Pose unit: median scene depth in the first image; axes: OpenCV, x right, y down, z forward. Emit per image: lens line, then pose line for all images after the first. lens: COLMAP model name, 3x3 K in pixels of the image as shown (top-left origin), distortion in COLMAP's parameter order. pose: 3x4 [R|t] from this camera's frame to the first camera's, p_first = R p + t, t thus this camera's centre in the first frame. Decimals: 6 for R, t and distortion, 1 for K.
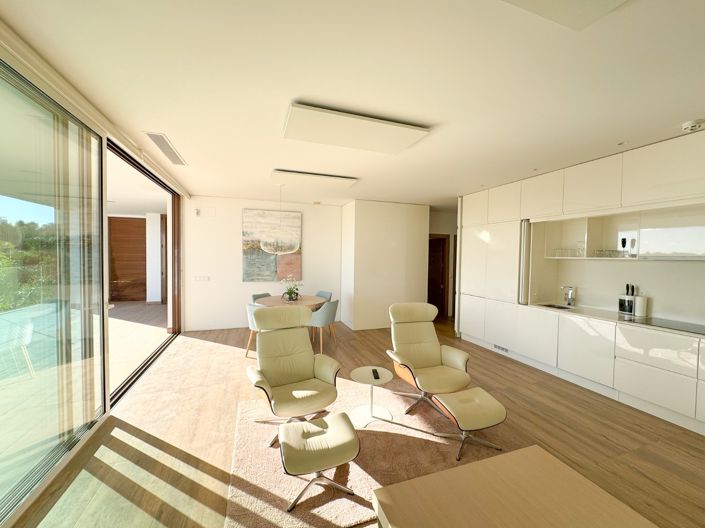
lens RADIAL K [[280.6, 0, 351.3], [0, 280.6, 263.5], [0, 0, 1]] dist [-0.002592, 0.000060]
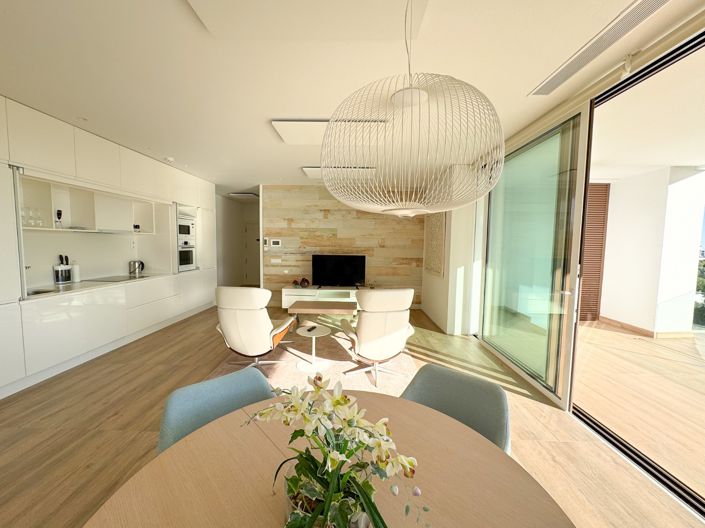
lens RADIAL K [[280.6, 0, 354.1], [0, 280.6, 263.1], [0, 0, 1]] dist [-0.002592, 0.000060]
pose [[-0.939941, -0.052215, 0.337318, -0.371773], [-0.018768, 0.994642, 0.101666, -0.021169], [-0.340819, 0.089229, -0.935885, 1.559272]]
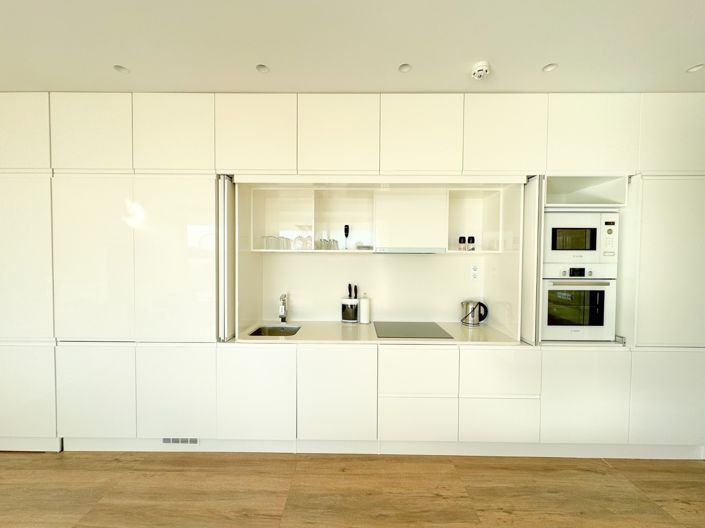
lens RADIAL K [[280.6, 0, 351.6], [0, 280.6, 263.9], [0, 0, 1]] dist [-0.002592, 0.000060]
pose [[0.343115, -0.036901, 0.938568, 0.250120], [0.025253, 0.999229, 0.030054, -0.006104], [-0.938954, 0.013390, 0.343782, 0.706938]]
